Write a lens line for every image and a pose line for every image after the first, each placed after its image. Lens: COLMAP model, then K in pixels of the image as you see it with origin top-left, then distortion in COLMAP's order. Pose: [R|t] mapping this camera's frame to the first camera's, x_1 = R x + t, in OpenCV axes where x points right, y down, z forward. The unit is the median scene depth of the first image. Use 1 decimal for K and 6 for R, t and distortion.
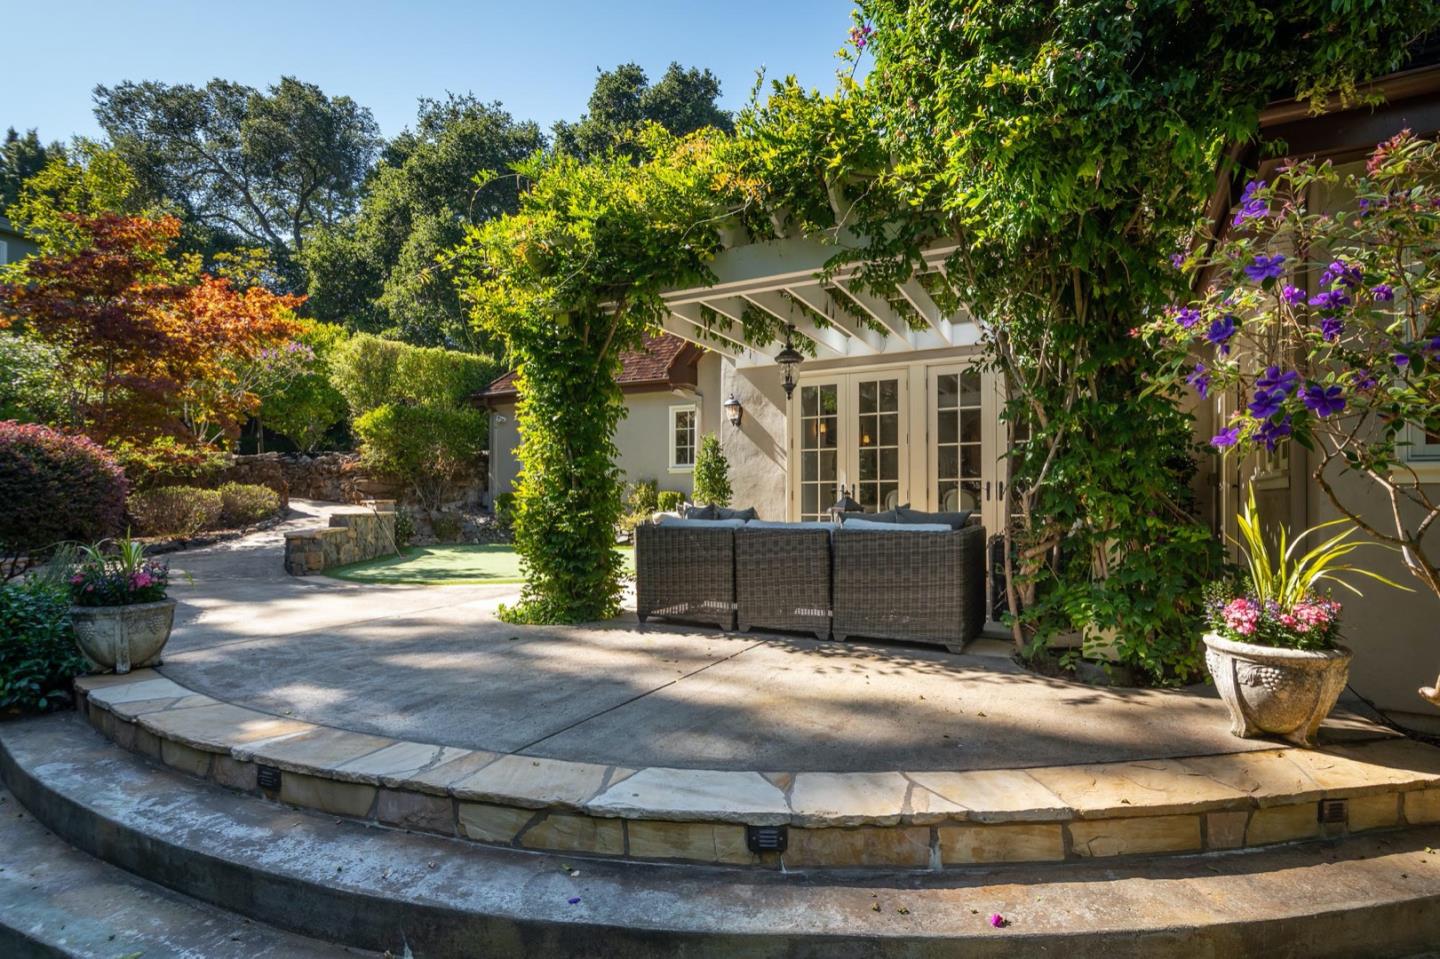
lens RADIAL K [[707.7, 0, 717.0], [0, 707.7, 497.1], [0, 0, 1]] dist [0.001572, -0.011395]
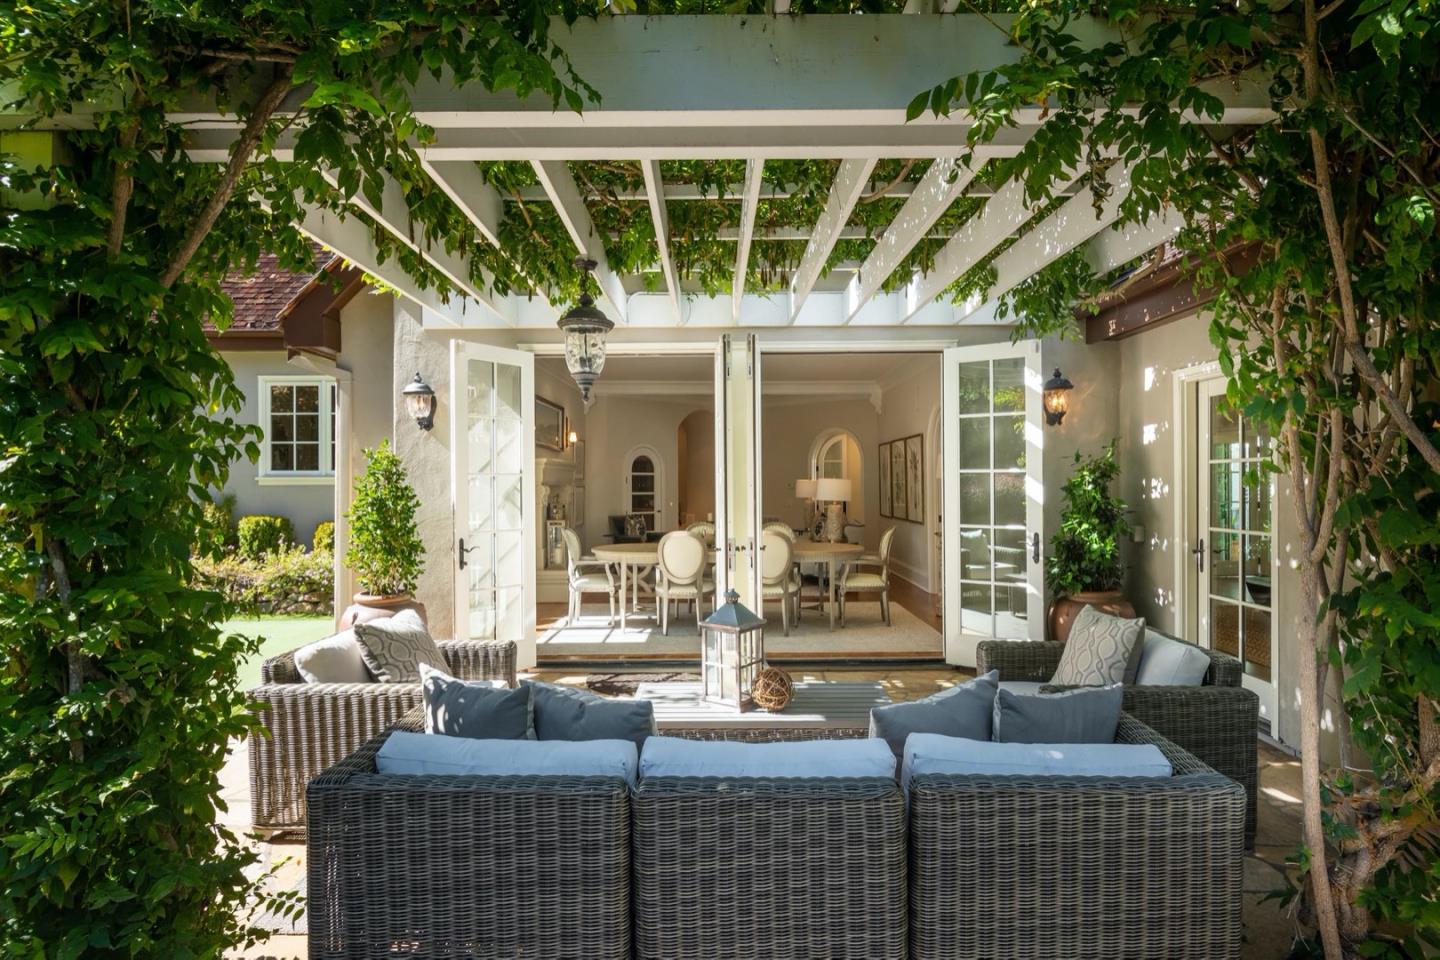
lens RADIAL K [[804.4, 0, 720.0], [0, 804.4, 480.0], [0, 0, 1]] dist [0.002293, 0.000165]
pose [[0.882875, -0.002353, 0.469601, -0.036496], [0.002906, 0.999996, -0.000452, -0.031808], [-0.469598, 0.001764, 0.882878, 0.170561]]
